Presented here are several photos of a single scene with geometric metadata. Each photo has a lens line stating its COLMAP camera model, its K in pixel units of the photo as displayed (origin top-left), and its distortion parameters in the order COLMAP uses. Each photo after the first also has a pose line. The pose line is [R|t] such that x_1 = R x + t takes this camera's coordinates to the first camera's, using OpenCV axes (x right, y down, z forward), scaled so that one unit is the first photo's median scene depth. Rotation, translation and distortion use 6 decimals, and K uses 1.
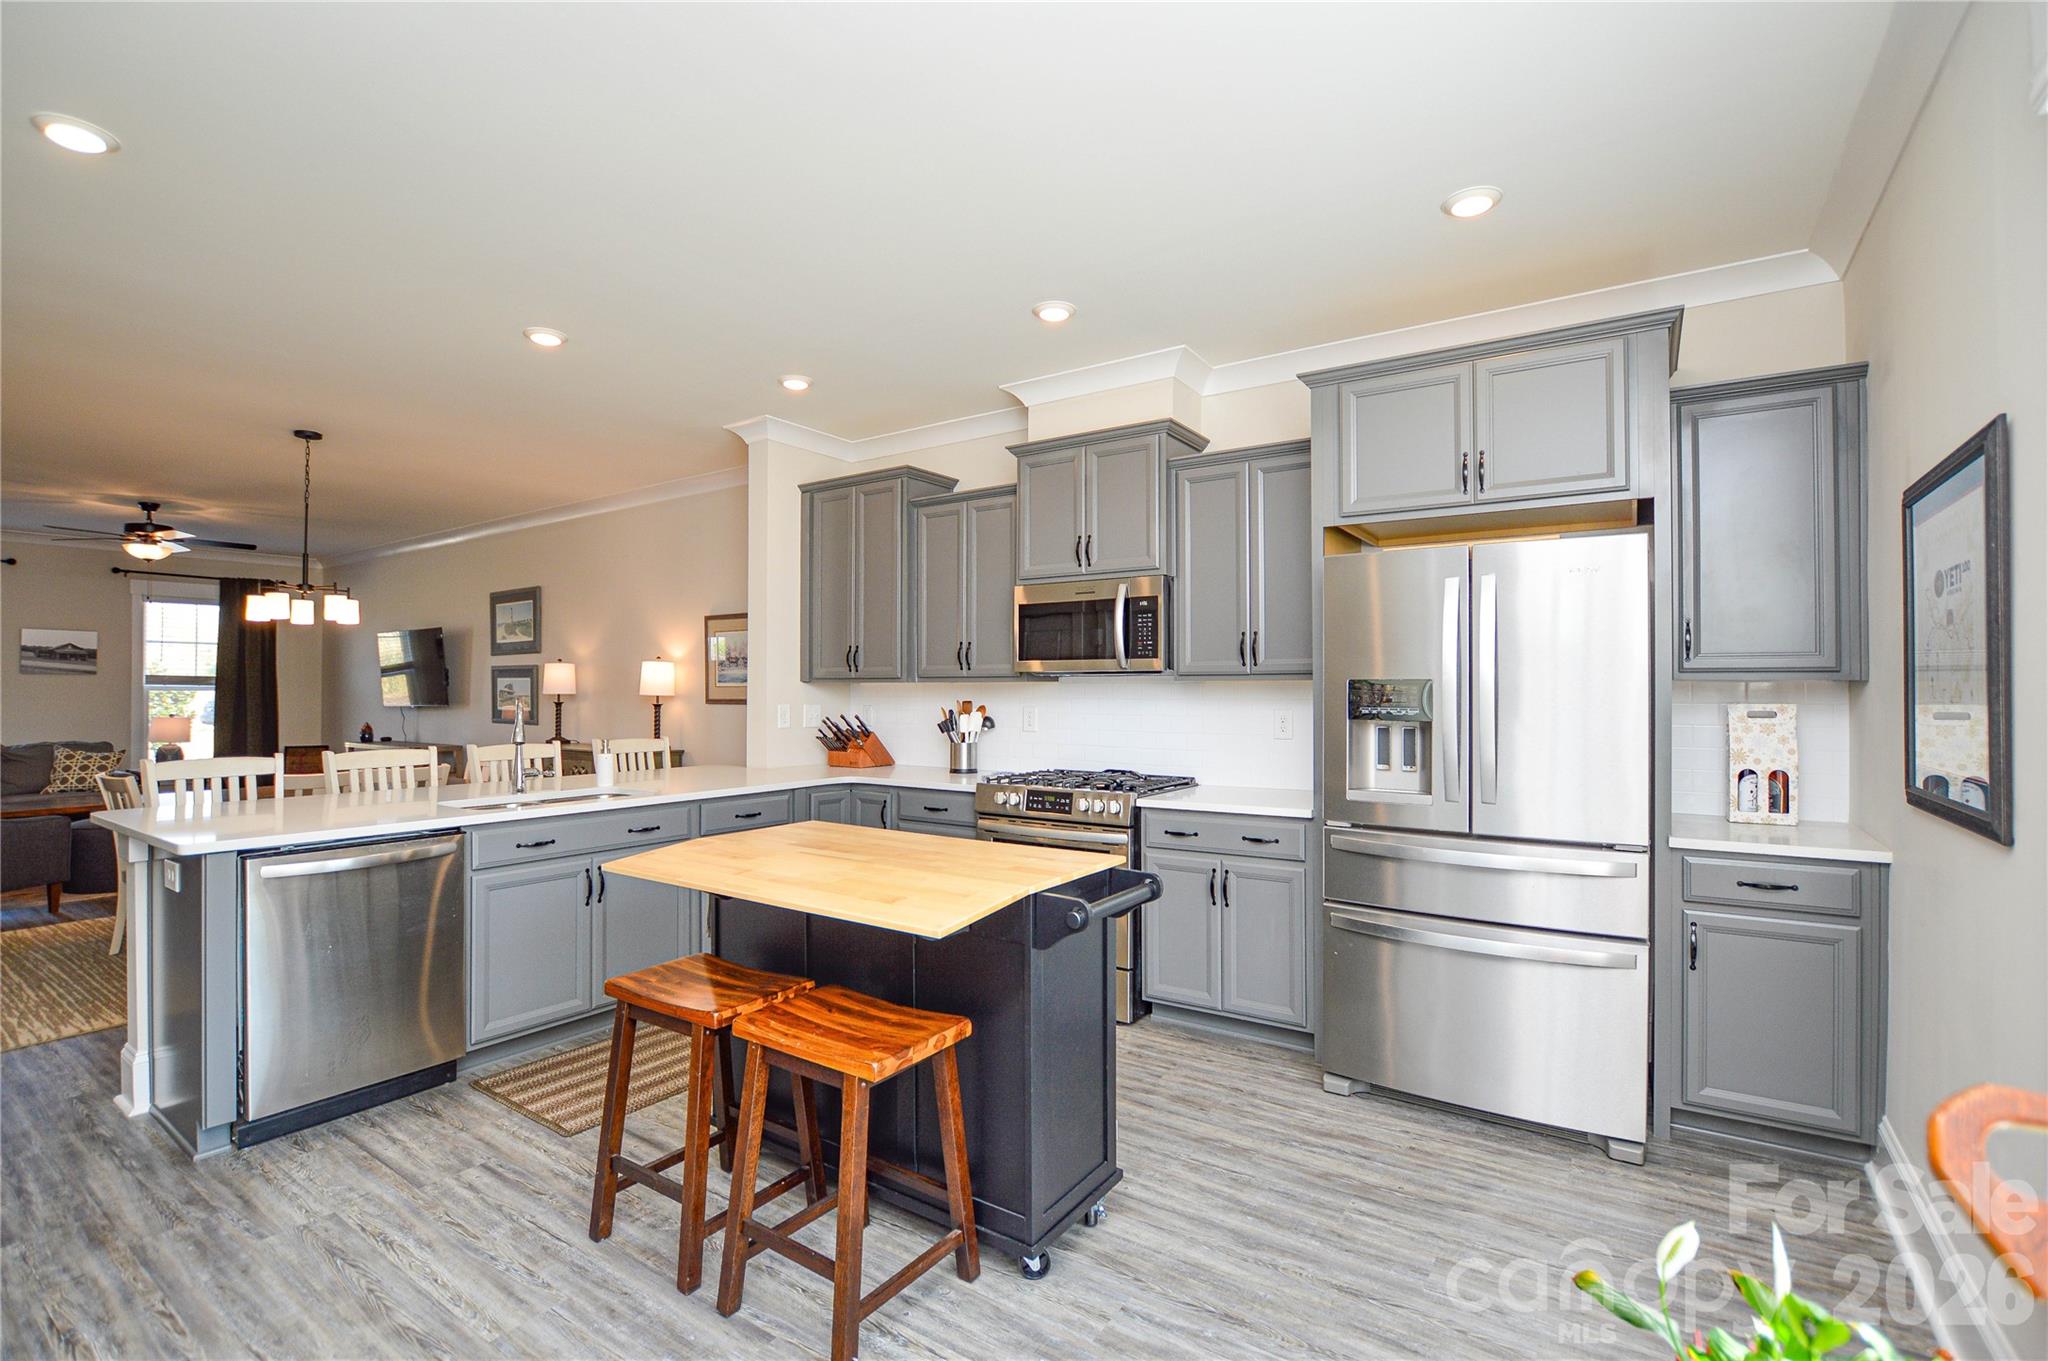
lens RADIAL K [[939.1, 0, 1026.1], [0, 939.1, 685.1], [0, 0, 1]] dist [-0.032650, 0.004114]
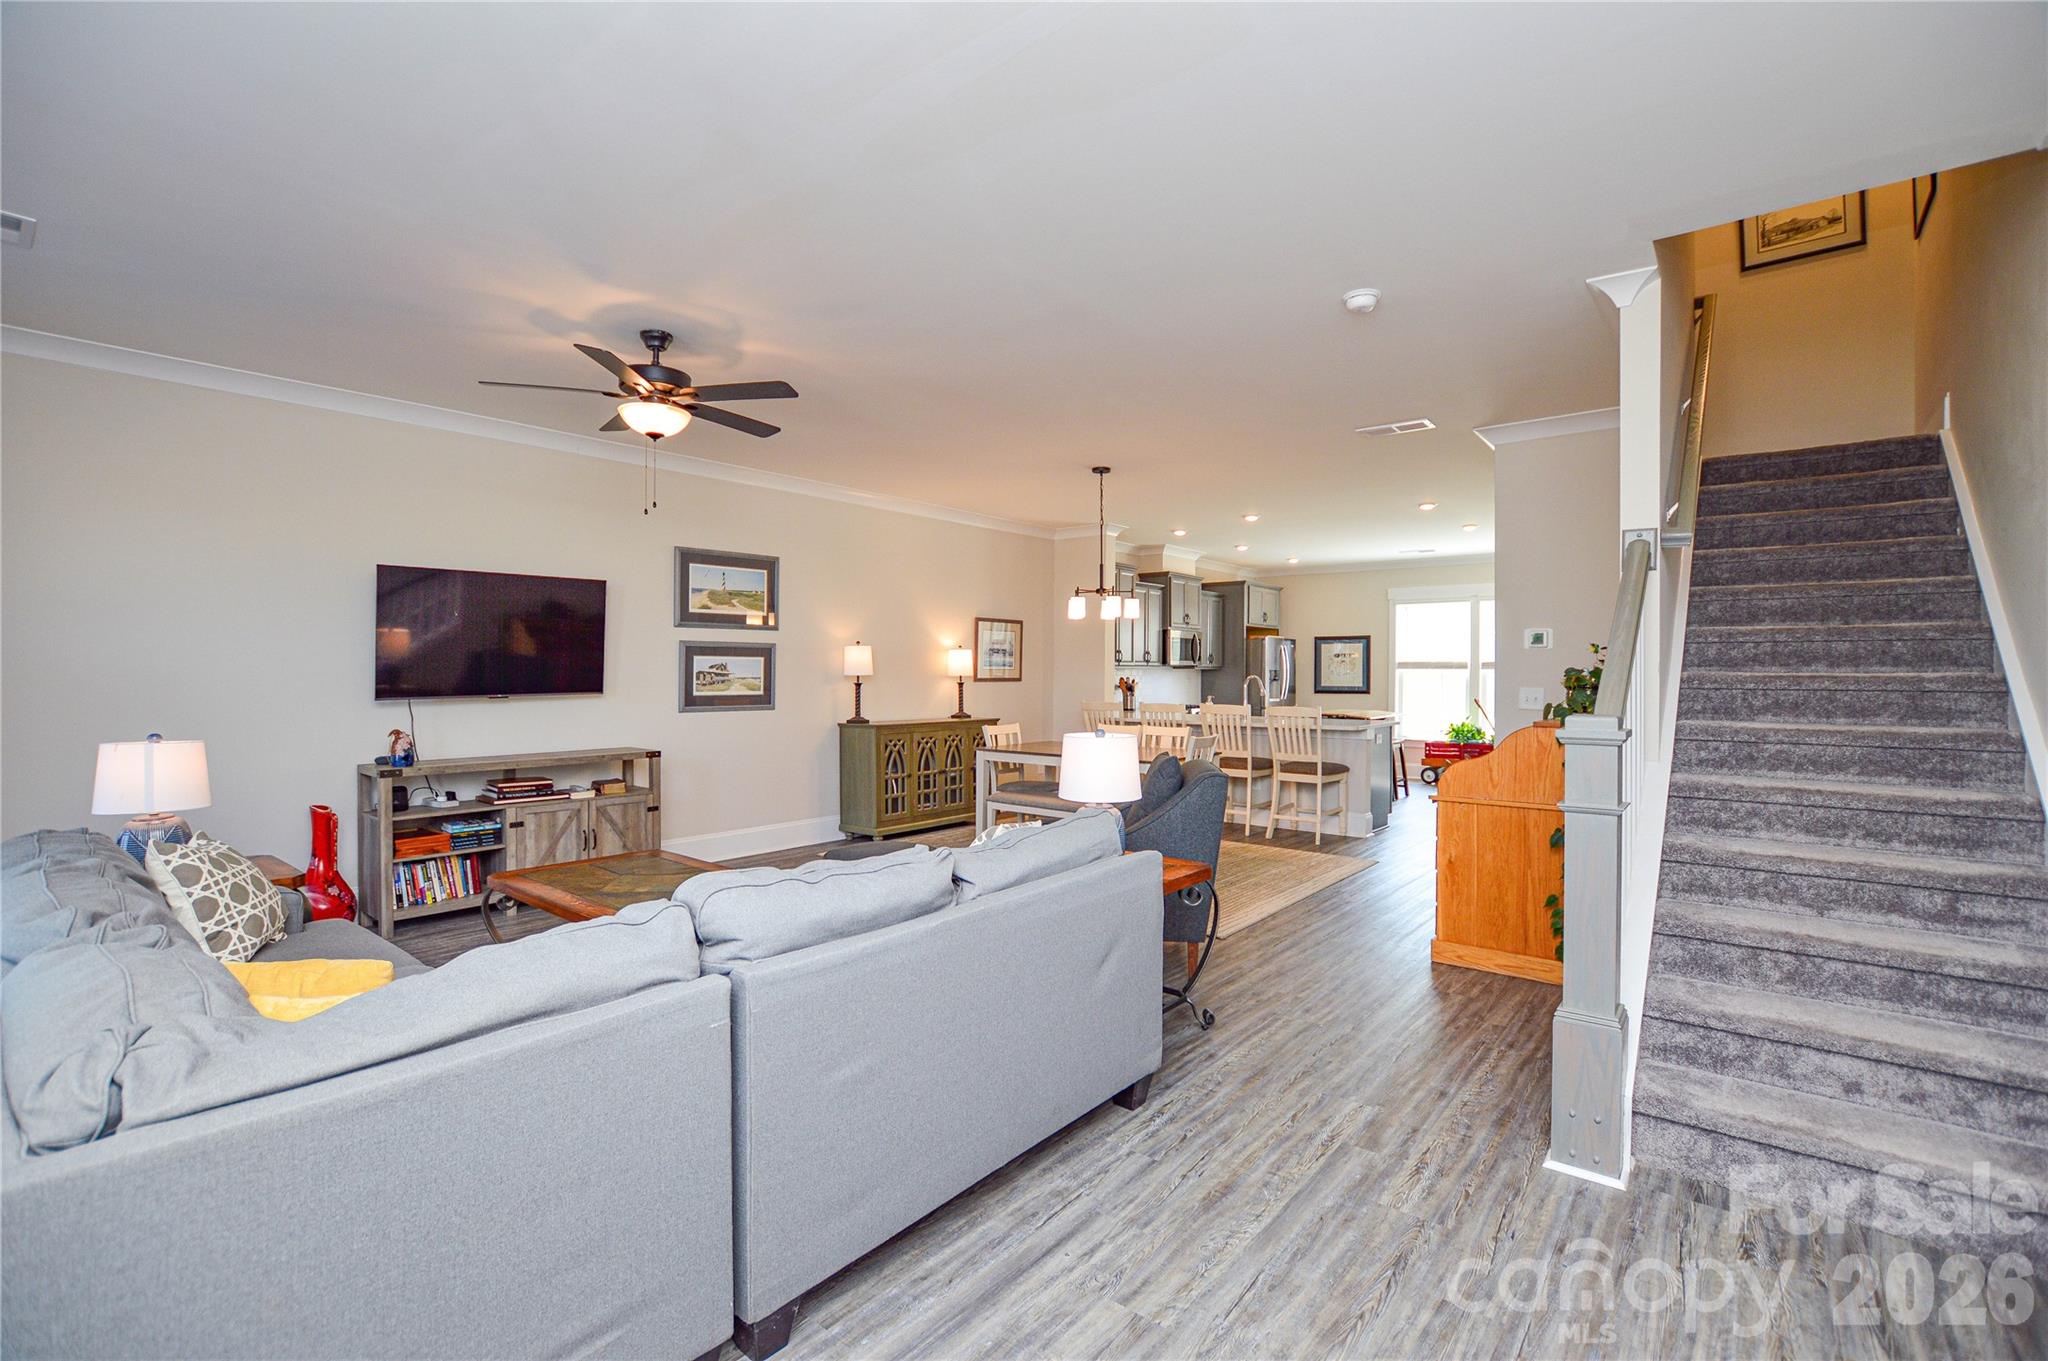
lens RADIAL K [[939.1, 0, 1032.9], [0, 939.1, 673.1], [0, 0, 1]] dist [-0.032650, 0.004114]
pose [[0.095607, -0.011155, 0.995357, -1.711408], [-0.020195, 0.999710, 0.013143, -0.011955], [-0.995214, -0.021358, 0.095354, 0.784773]]
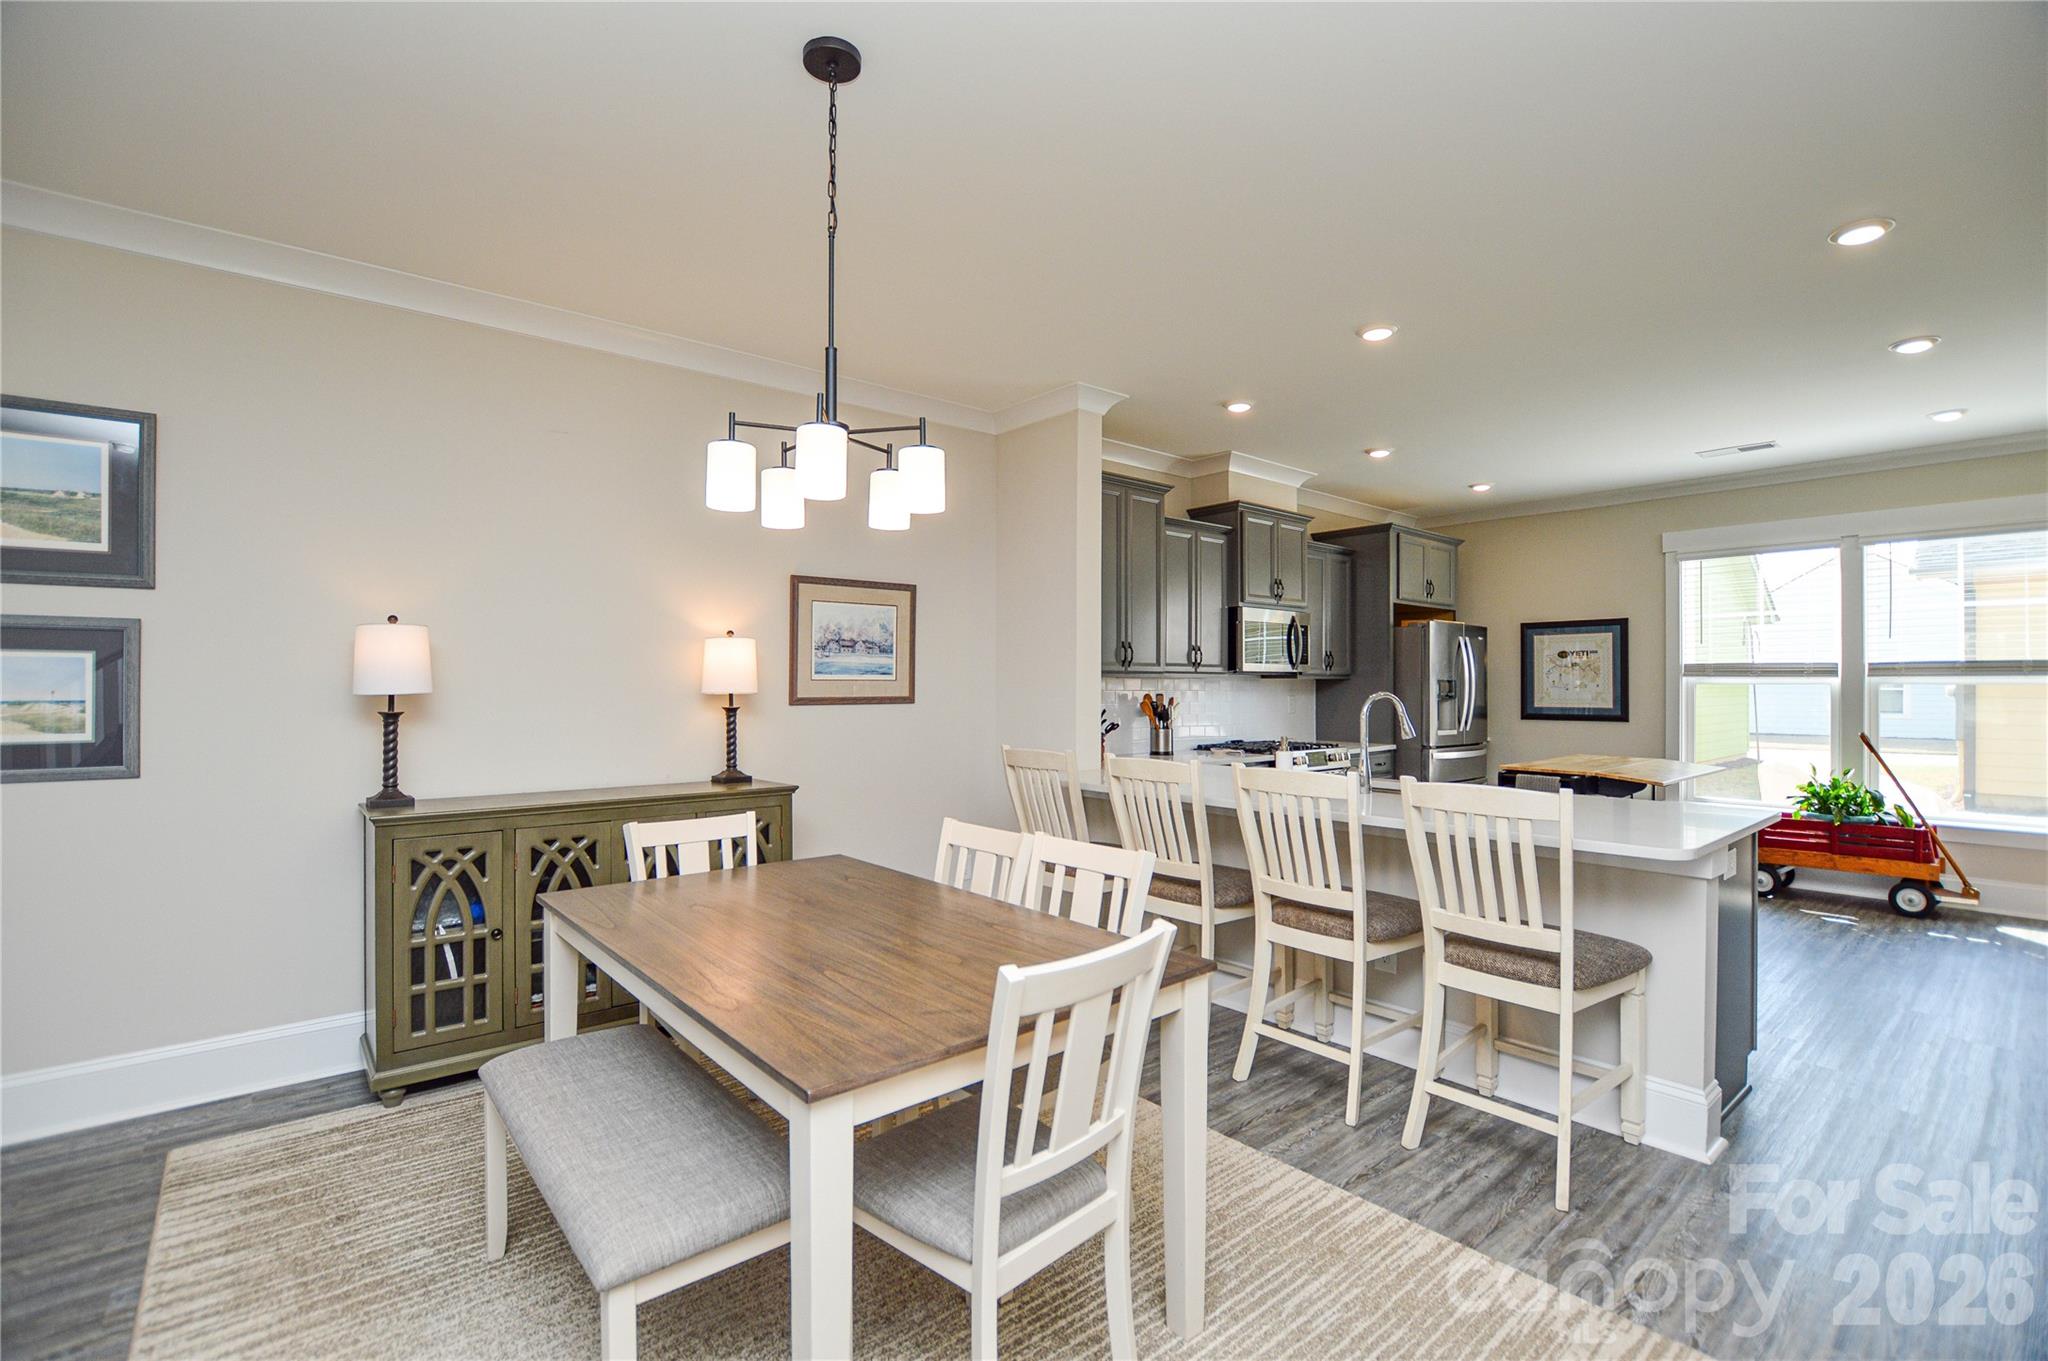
lens RADIAL K [[939.1, 0, 1016.5], [0, 939.1, 681.3], [0, 0, 1]] dist [-0.032650, 0.004114]
pose [[0.284860, -0.006563, 0.958547, -0.951526], [-0.013520, 0.999850, 0.010864, -0.006629], [-0.958474, -0.016054, 0.284728, 0.649921]]
